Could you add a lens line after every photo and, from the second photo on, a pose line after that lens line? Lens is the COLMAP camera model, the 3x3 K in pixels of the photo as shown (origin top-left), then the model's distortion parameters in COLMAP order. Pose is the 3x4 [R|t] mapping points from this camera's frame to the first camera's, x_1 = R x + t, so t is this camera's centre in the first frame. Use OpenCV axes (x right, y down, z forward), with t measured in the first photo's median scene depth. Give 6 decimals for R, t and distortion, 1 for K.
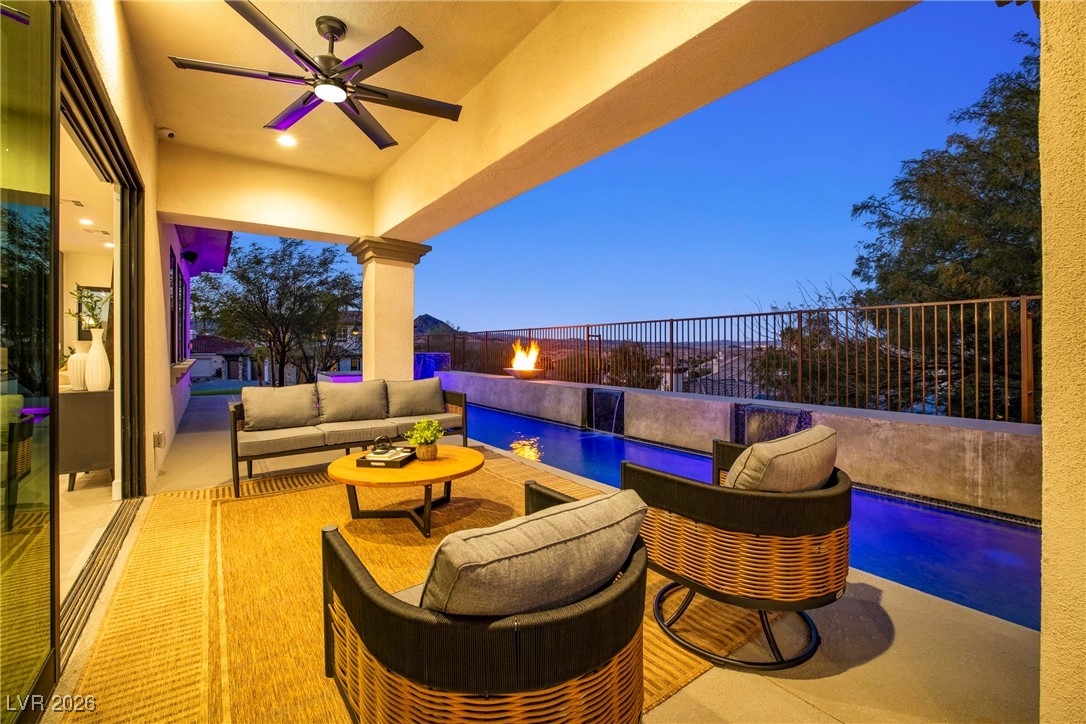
lens RADIAL K [[463.5, 0, 541.4], [0, 463.5, 353.4], [0, 0, 1]] dist [-0.018206, 0.000174]
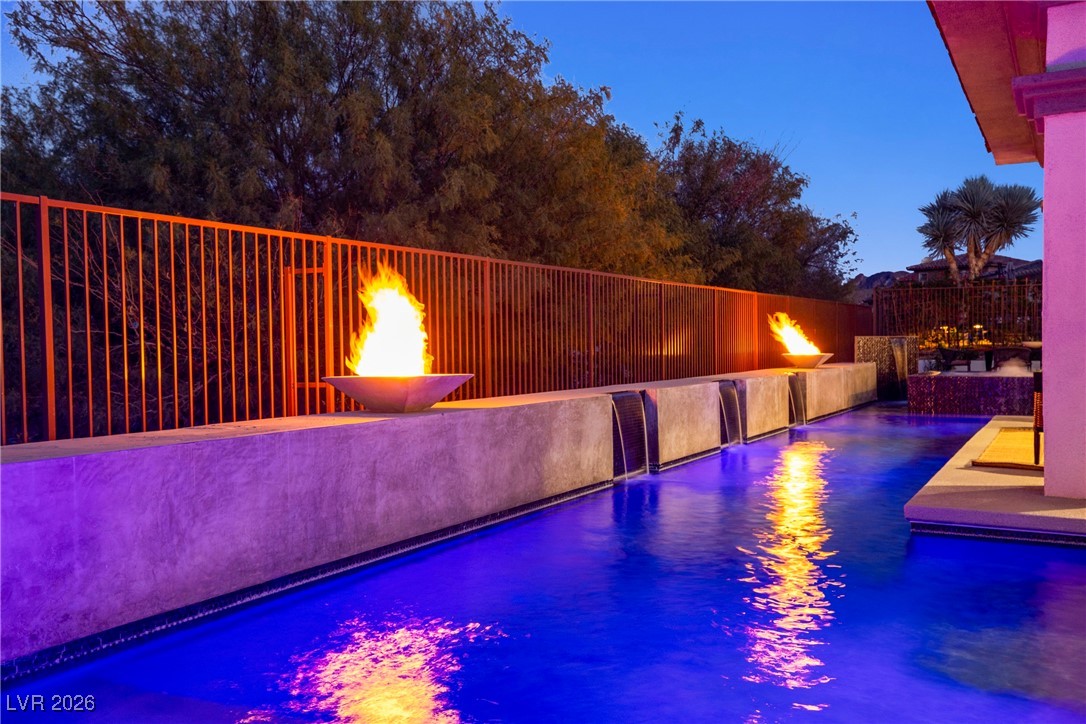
lens RADIAL K [[1030.4, 0, 542.7], [0, 1030.4, 386.2], [0, 0, 1]] dist [0.006106, 0.005921]
pose [[-0.470232, -0.040544, 0.881611, -1.195330], [0.007650, 0.998719, 0.050010, 0.026726], [-0.882510, 0.030260, -0.469320, 2.406010]]
